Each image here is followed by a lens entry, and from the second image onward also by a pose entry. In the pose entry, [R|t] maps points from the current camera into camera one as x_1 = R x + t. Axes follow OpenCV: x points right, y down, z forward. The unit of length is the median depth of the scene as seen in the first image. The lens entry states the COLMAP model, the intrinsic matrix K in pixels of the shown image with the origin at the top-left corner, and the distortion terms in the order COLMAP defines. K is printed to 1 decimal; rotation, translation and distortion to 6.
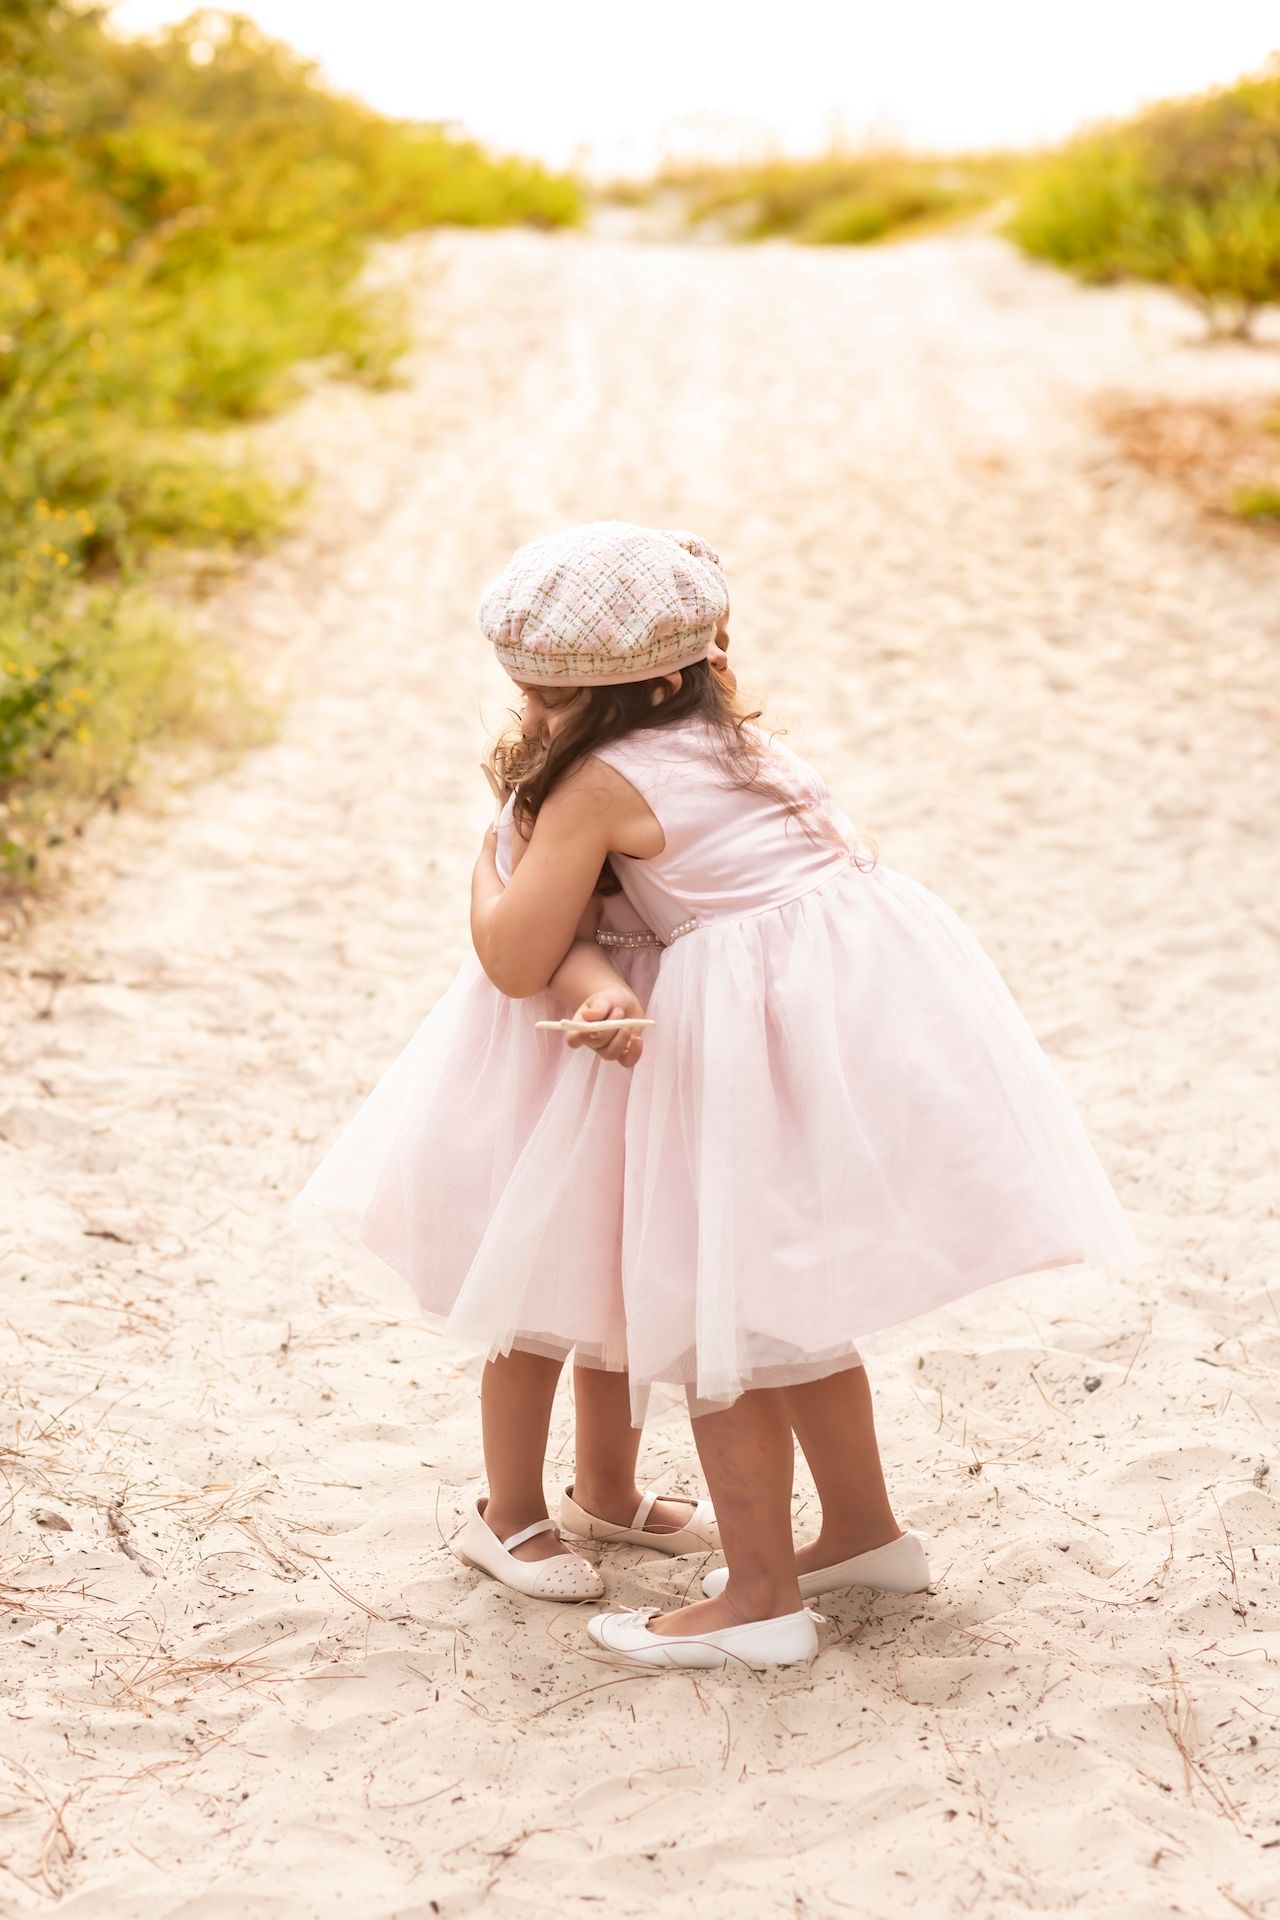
lens RADIAL K [[4666.2, 0, 630.0], [0, 4666.2, 950.2], [0, 0, 1]] dist [0.011858, 0.000000]
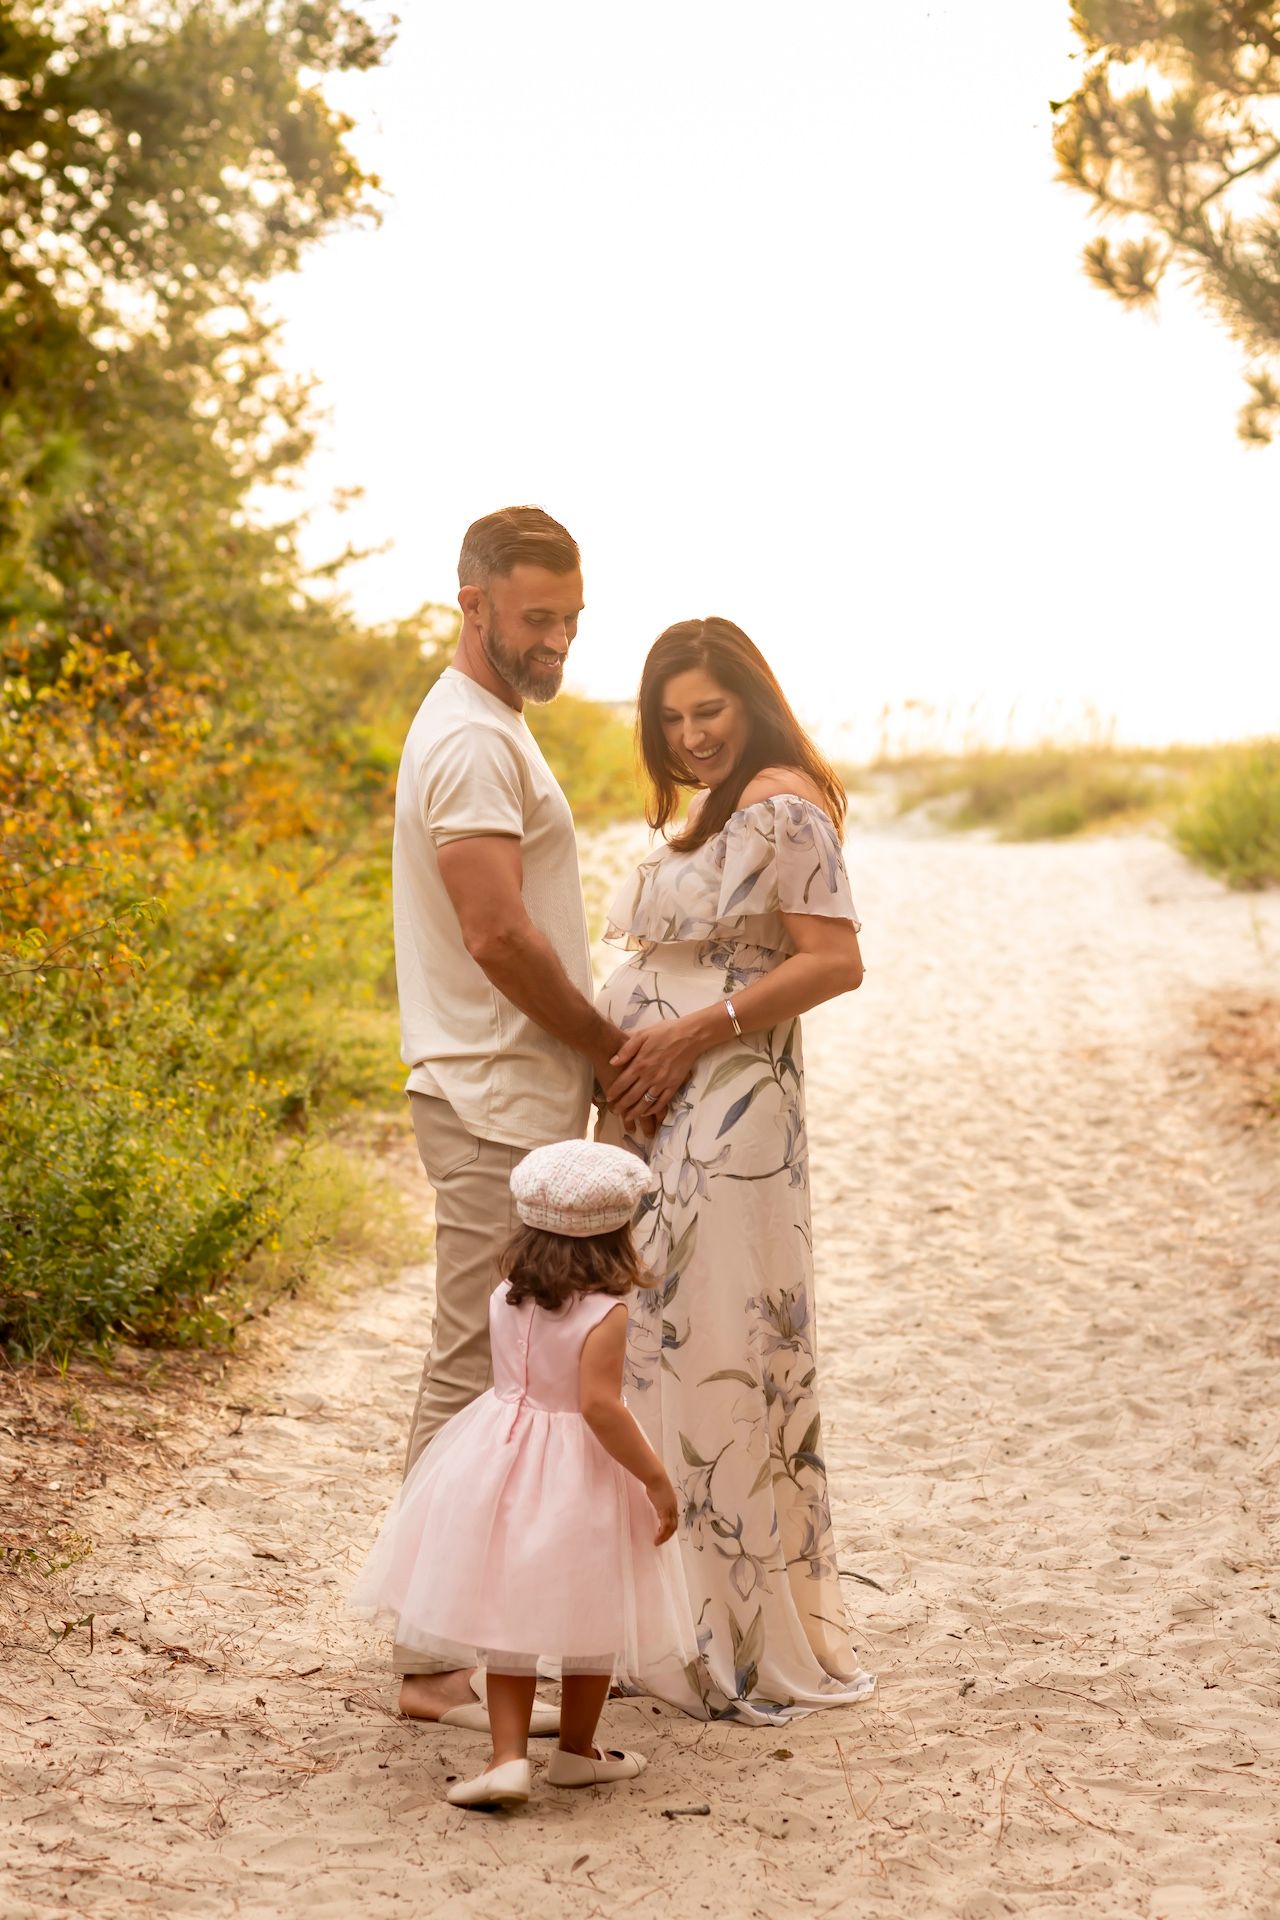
lens RADIAL K [[4937.0, 0, 653.5], [0, 4937.0, 943.6], [0, 0, 1]] dist [0.018664, 0.000000]
pose [[0.998565, 0.024035, -0.047851, 0.050376], [-0.029668, 0.992240, -0.120743, 0.031651], [0.044578, 0.121990, 0.991530, -0.361862]]
